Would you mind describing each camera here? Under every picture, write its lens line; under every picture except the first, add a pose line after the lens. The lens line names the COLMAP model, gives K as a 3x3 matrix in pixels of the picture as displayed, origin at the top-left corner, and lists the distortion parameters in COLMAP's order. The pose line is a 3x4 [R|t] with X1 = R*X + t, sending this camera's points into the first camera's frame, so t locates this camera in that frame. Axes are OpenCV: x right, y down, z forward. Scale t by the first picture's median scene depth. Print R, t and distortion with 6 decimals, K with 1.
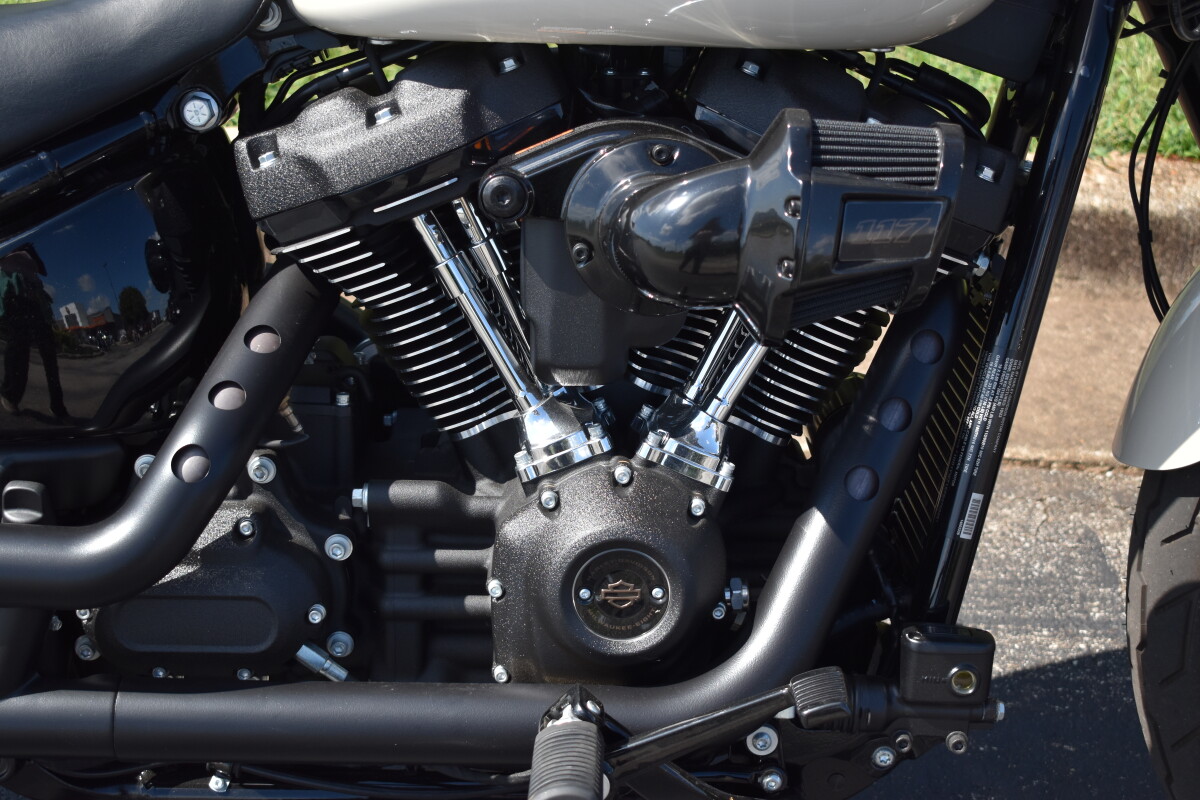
lens RADIAL K [[2006.3, 0, 599.6], [0, 2006.3, 403.3], [0, 0, 1]] dist [-0.003608, 0.000000]
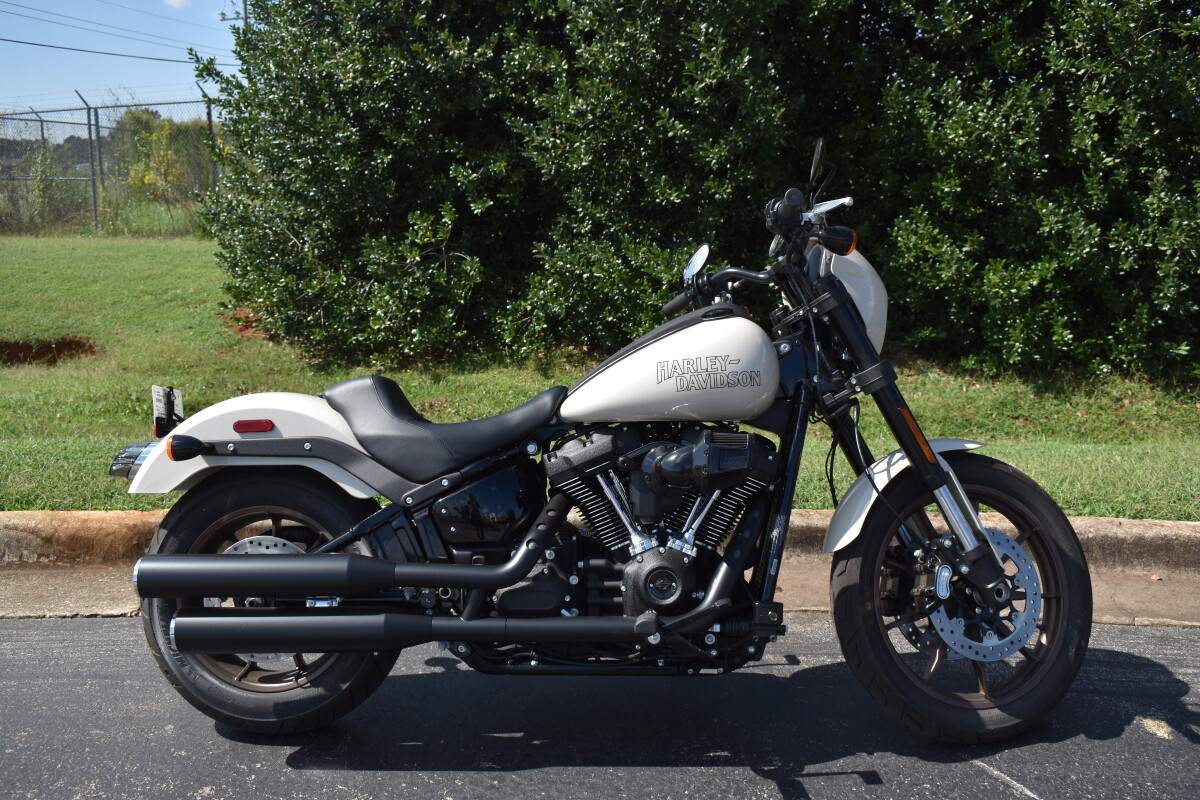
lens RADIAL K [[1108.1, 0, 604.7], [0, 1108.1, 404.0], [0, 0, 1]] dist [-0.078394, 0.000000]
pose [[0.998207, -0.029924, -0.051849, 0.018388], [0.011828, 0.947613, -0.319201, 0.381870], [0.058685, 0.318016, 0.946268, -0.770847]]
